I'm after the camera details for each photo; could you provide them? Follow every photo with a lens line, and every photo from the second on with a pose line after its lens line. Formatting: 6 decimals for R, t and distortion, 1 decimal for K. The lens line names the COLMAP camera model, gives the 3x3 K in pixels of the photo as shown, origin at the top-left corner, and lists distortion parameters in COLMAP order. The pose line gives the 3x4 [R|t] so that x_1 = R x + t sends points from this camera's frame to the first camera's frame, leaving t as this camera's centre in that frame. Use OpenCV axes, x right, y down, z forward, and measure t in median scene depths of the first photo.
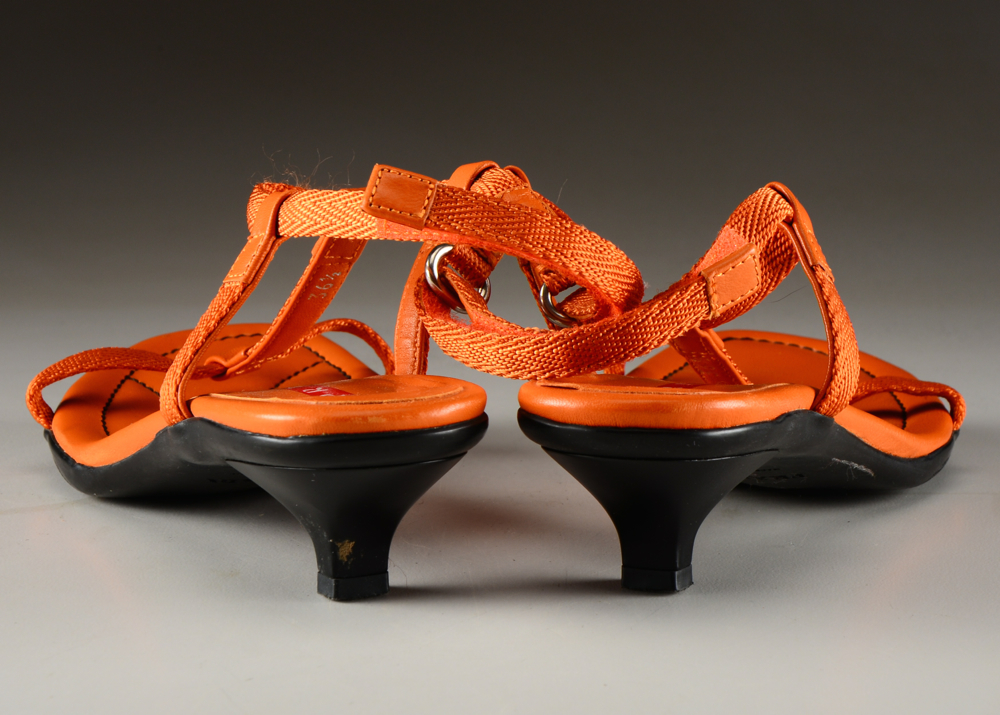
lens RADIAL K [[2966.3, 0, 500.0], [0, 2966.3, 357.5], [0, 0, 1]] dist [0.075054, 1.190160]
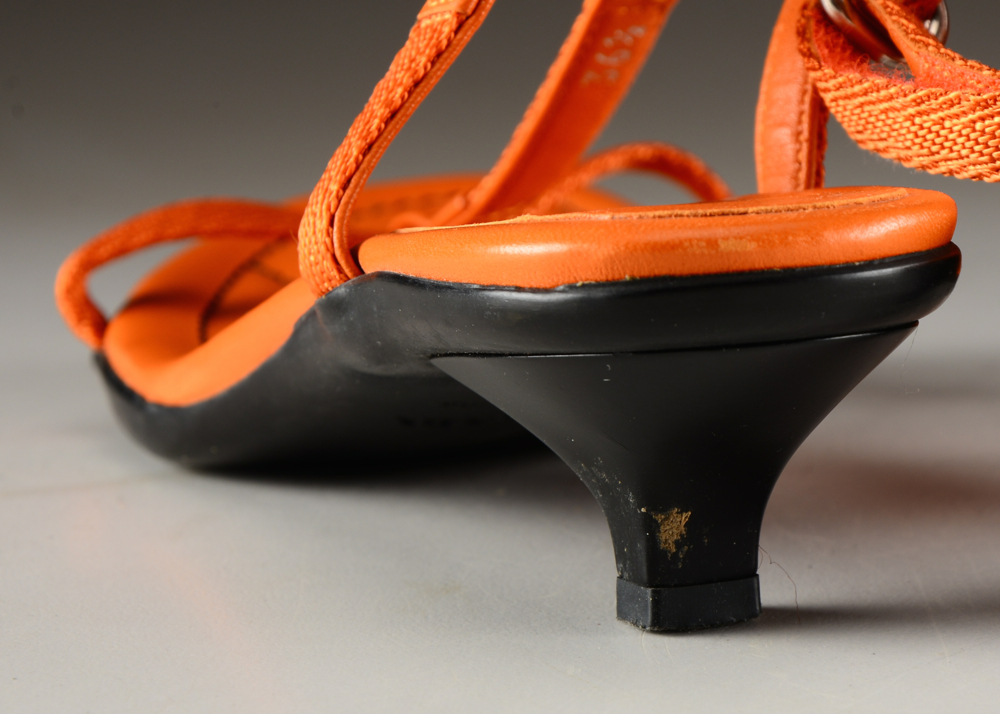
lens RADIAL K [[5232.7, 0, 500.0], [0, 5232.7, 357.0], [0, 0, 1]] dist [0.539124, -1.281721]
pose [[0.996716, -0.017290, -0.079112, -0.010304], [0.018551, 0.999712, 0.015221, 0.020736], [0.078826, -0.016639, 0.996750, 0.116375]]
